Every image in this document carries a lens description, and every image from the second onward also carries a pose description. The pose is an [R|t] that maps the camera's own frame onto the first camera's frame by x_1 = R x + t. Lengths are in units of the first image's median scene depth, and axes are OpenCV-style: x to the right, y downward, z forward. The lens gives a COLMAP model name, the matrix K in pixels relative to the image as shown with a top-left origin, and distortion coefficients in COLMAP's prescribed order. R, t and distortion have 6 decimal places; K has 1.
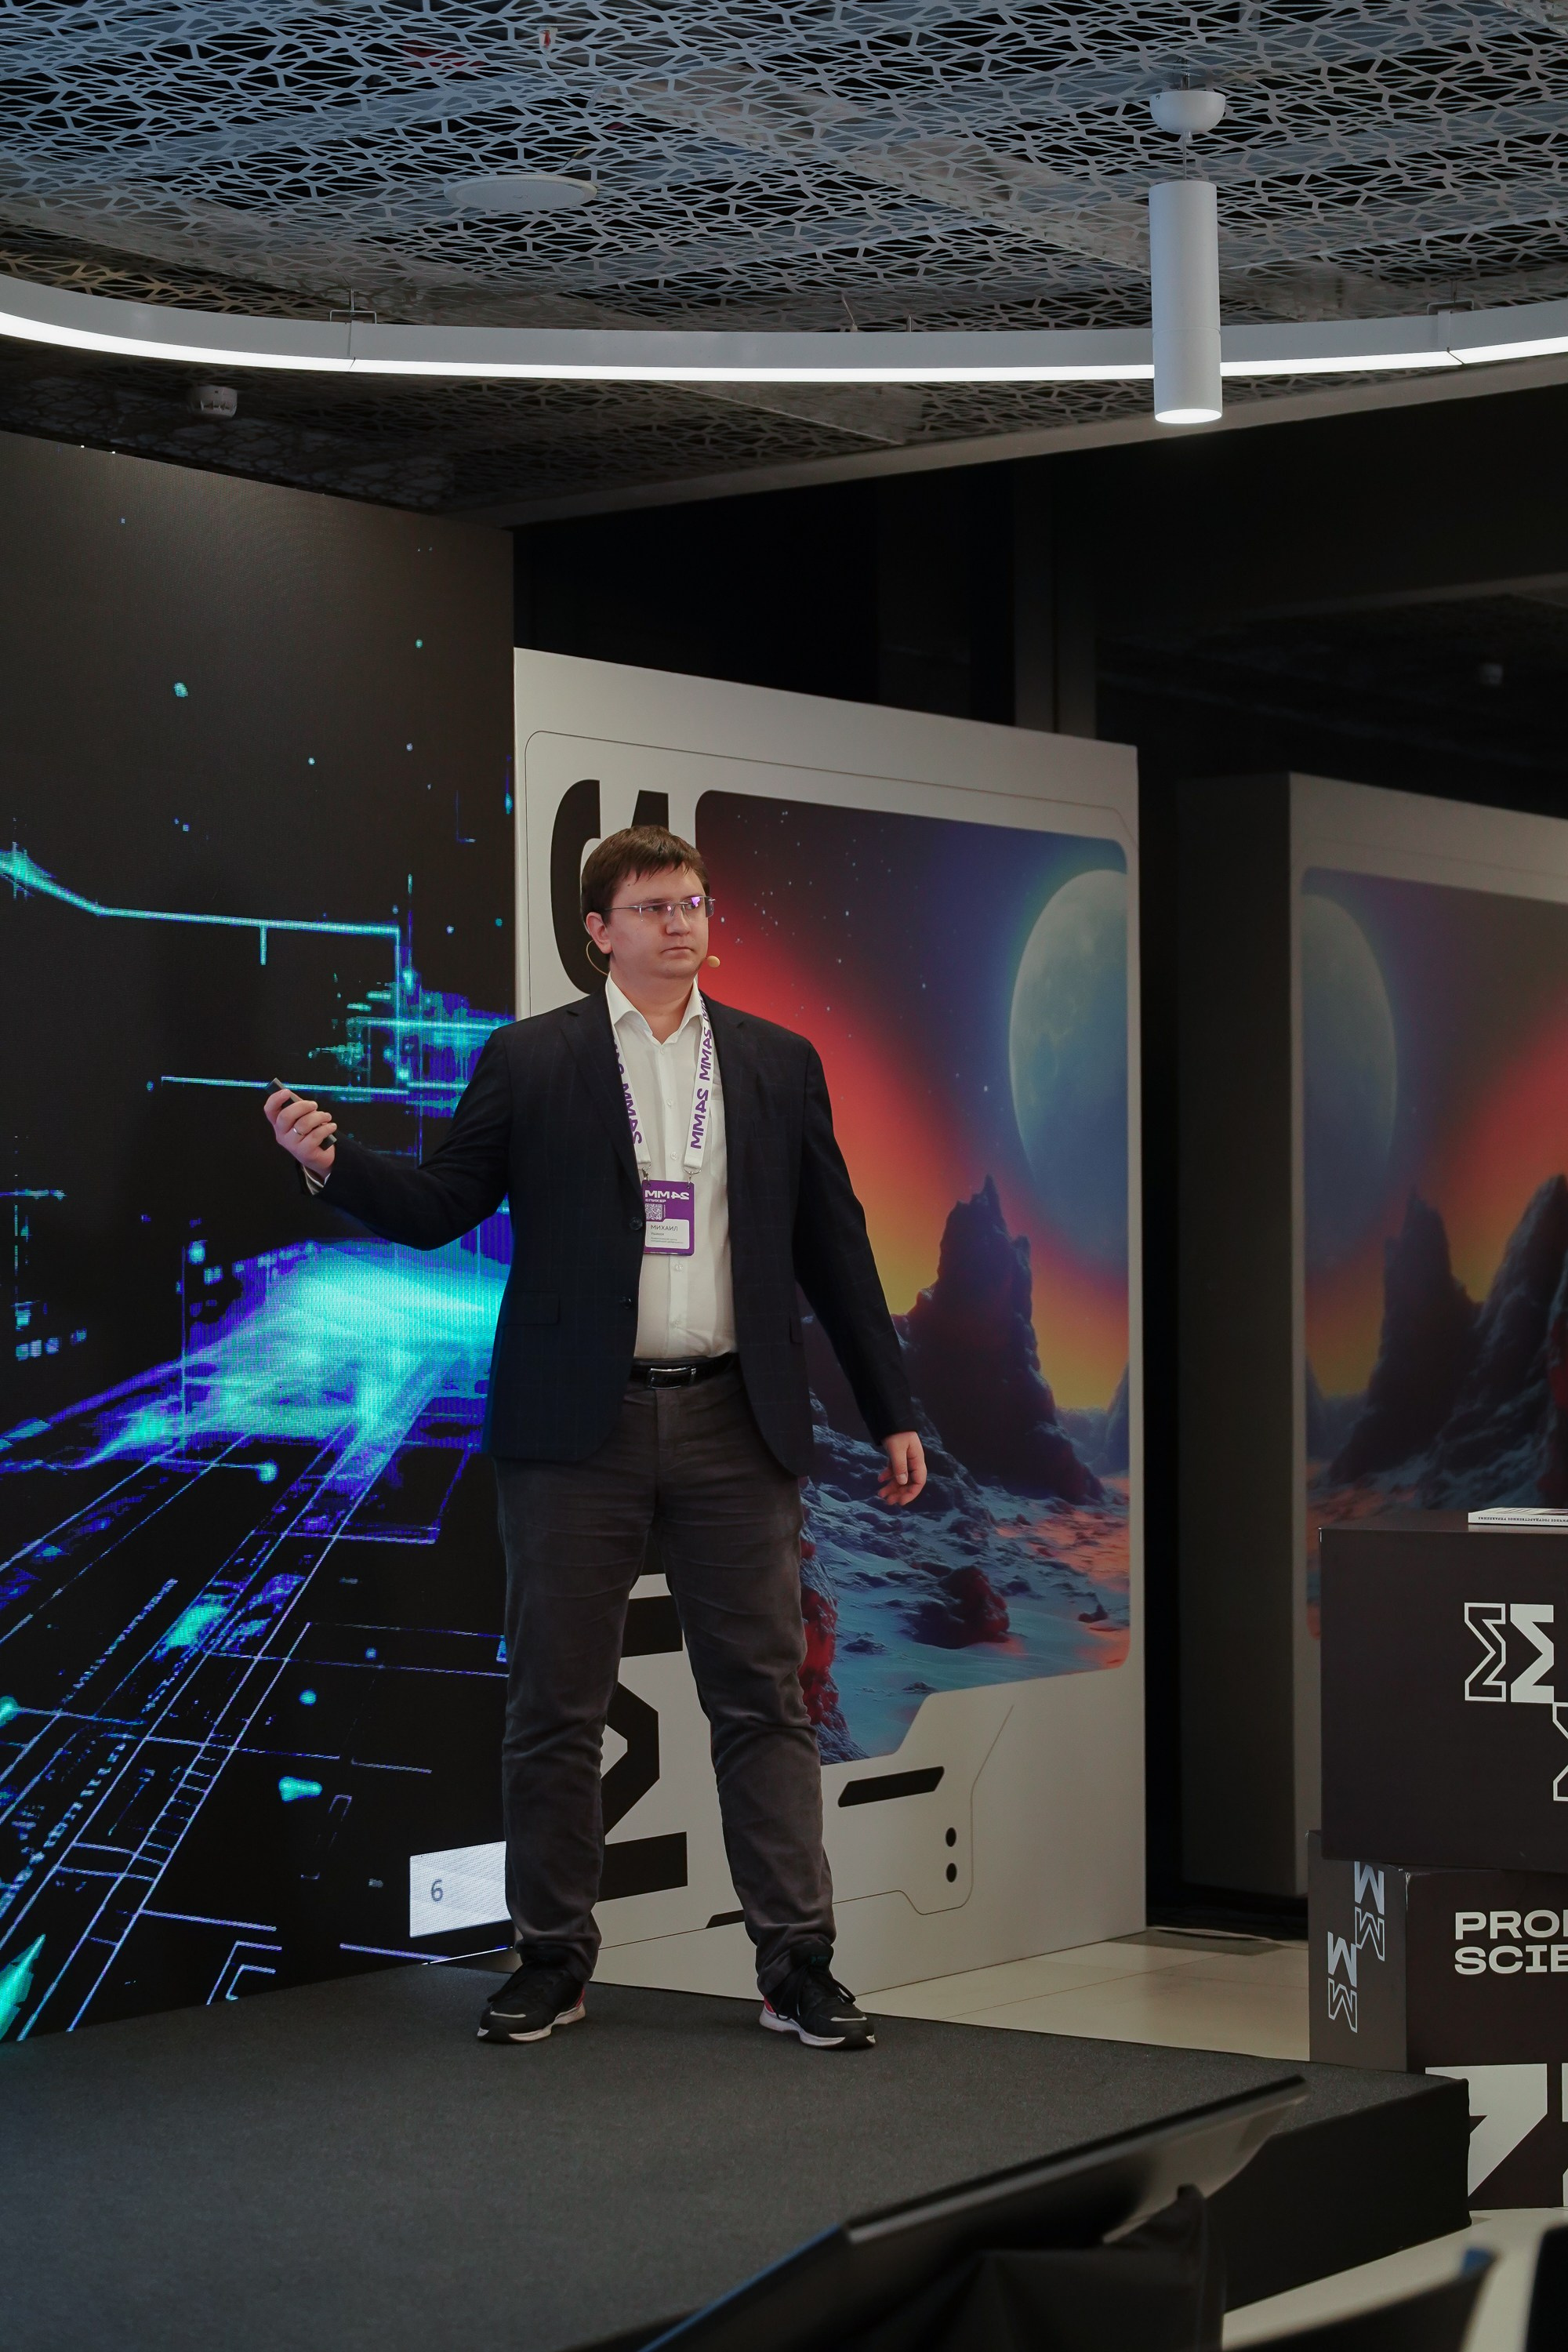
lens RADIAL K [[4234.8, 0, 695.2], [0, 4234.8, 1168.2], [0, 0, 1]] dist [0.016904, 0.000000]
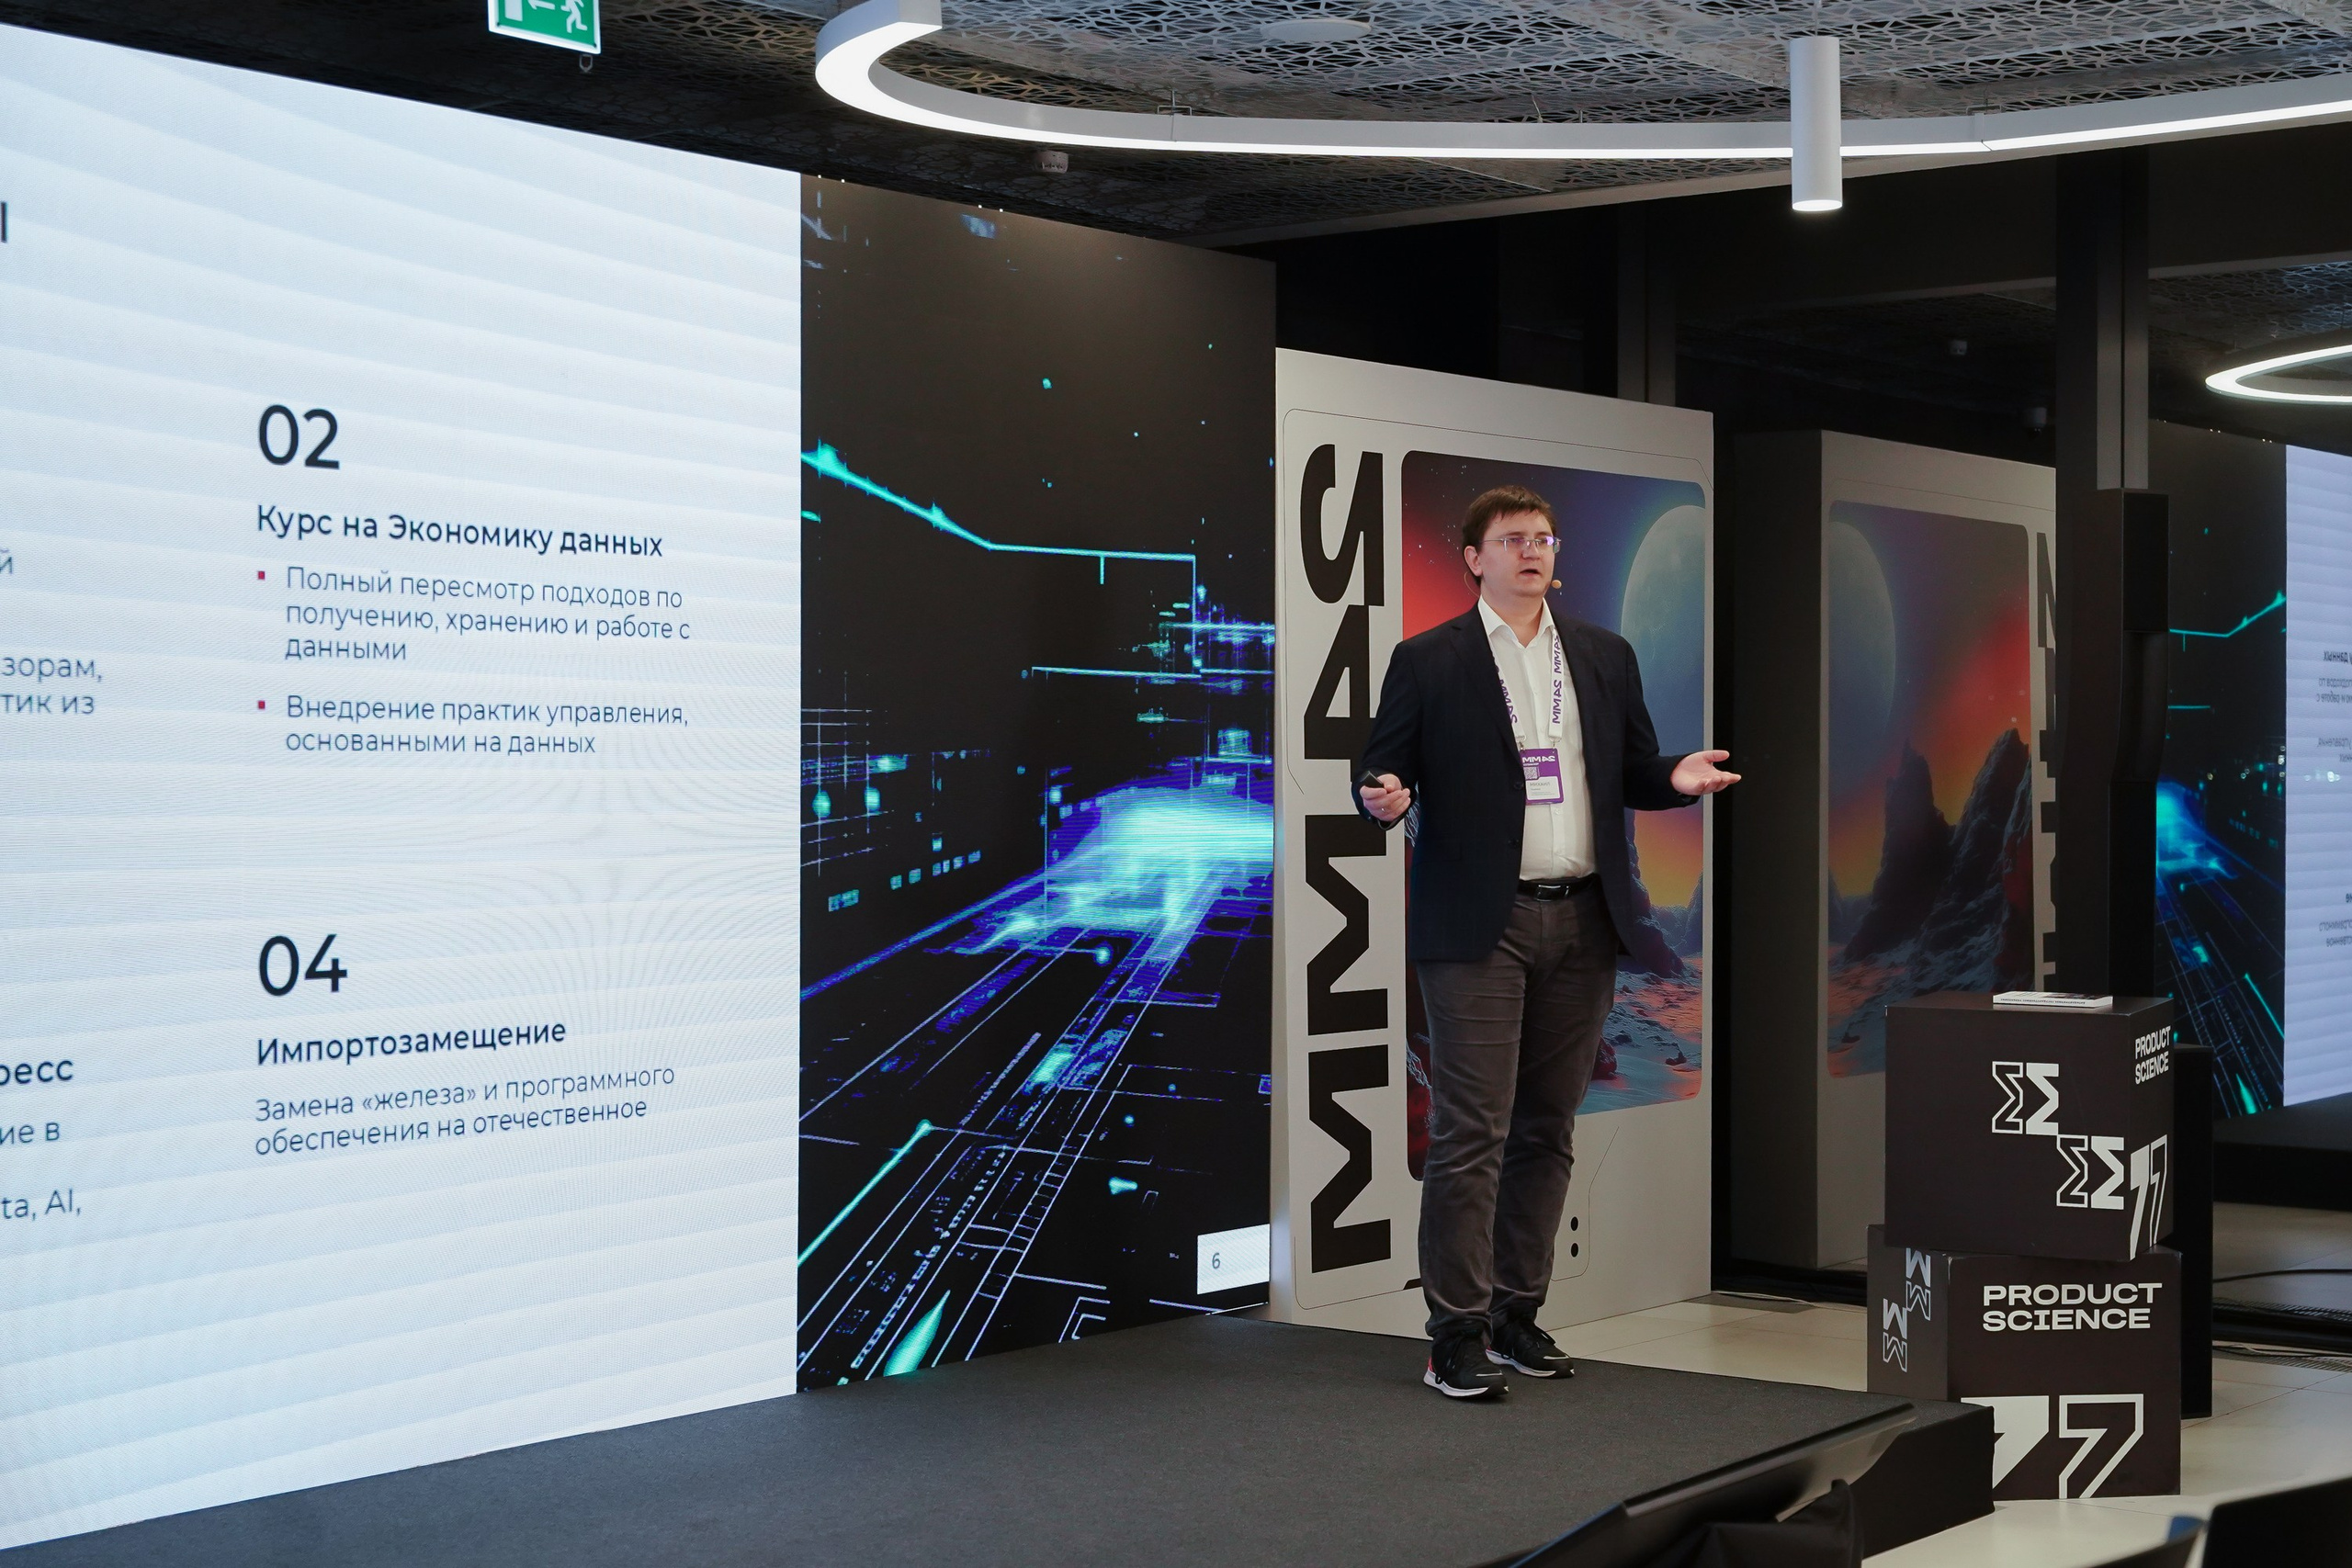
lens RADIAL K [[3314.6, 0, 1216.1], [0, 3314.6, 745.0], [0, 0, 1]] dist [0.002818, 0.000000]
pose [[0.999884, 0.007990, -0.012944, -0.051857], [-0.007766, 0.999821, 0.017280, -0.015219], [0.013080, -0.017177, 0.999767, -0.069978]]
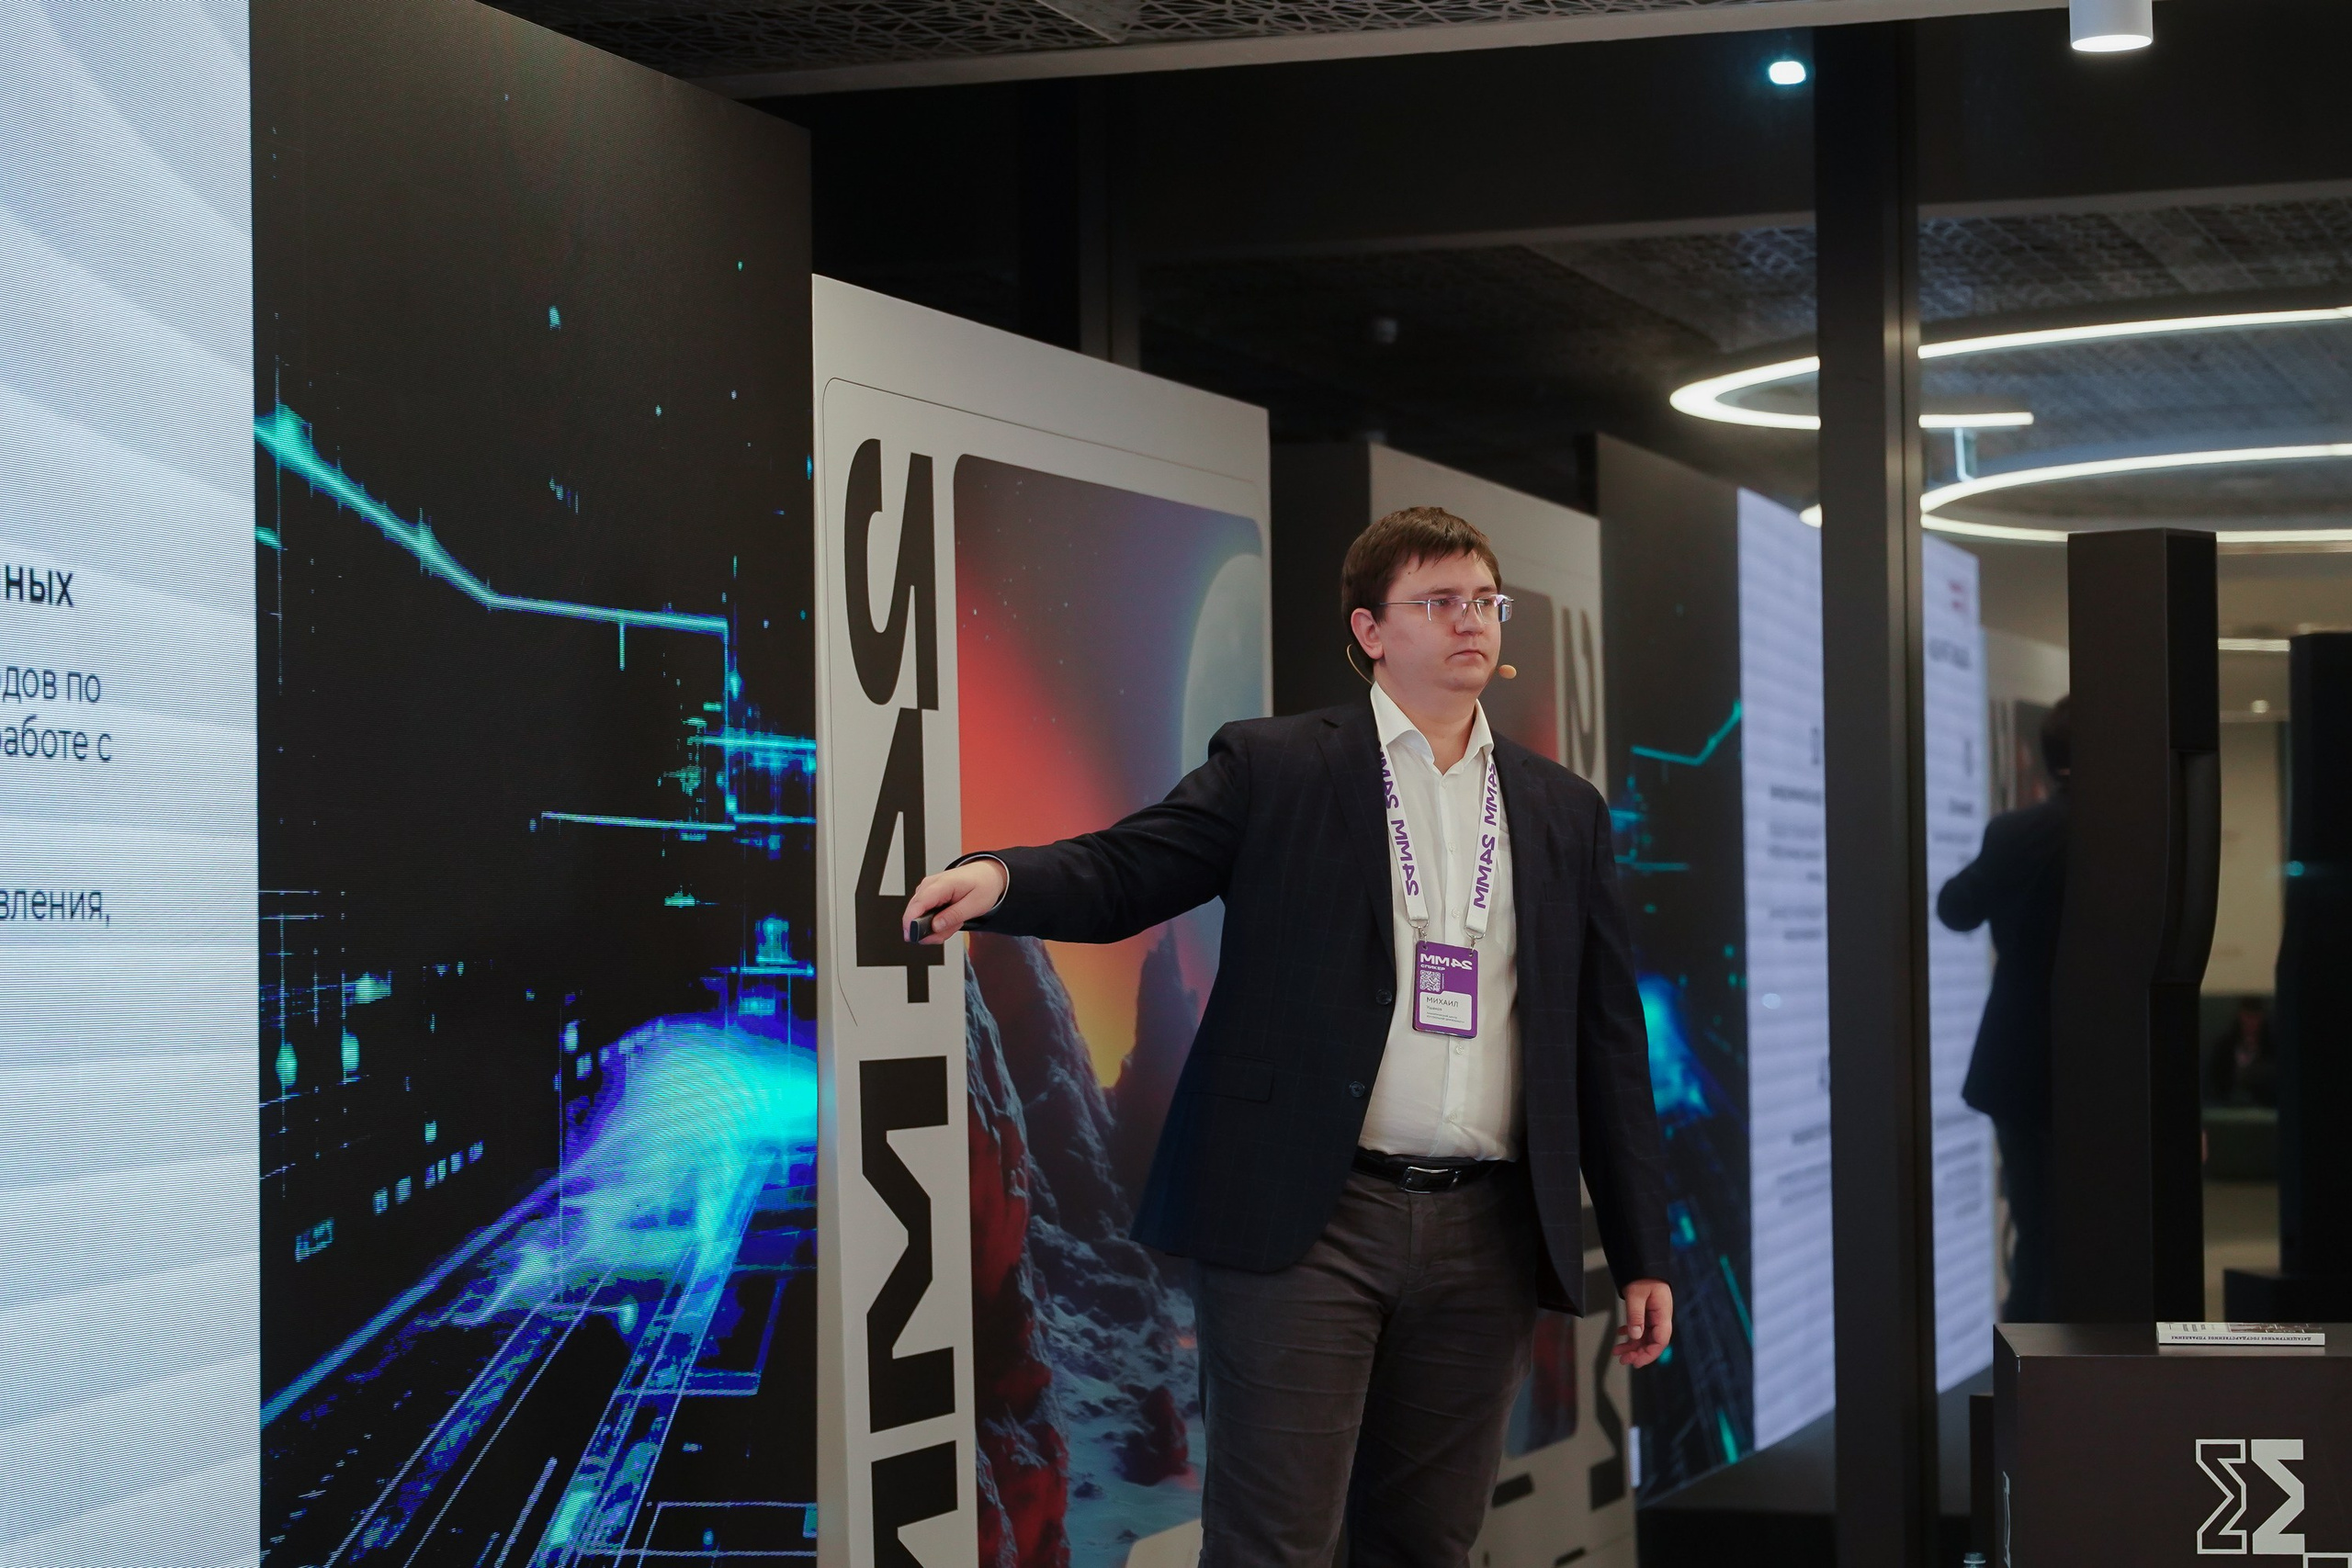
lens RADIAL K [[4766.5, 0, 1170.1], [0, 4766.5, 796.9], [0, 0, 1]] dist [0.054265, 0.000000]
pose [[0.950539, 0.004779, 0.310569, -0.285331], [-0.001271, 0.999933, -0.011498, -0.014407], [-0.310603, 0.010534, 0.950481, 0.129900]]
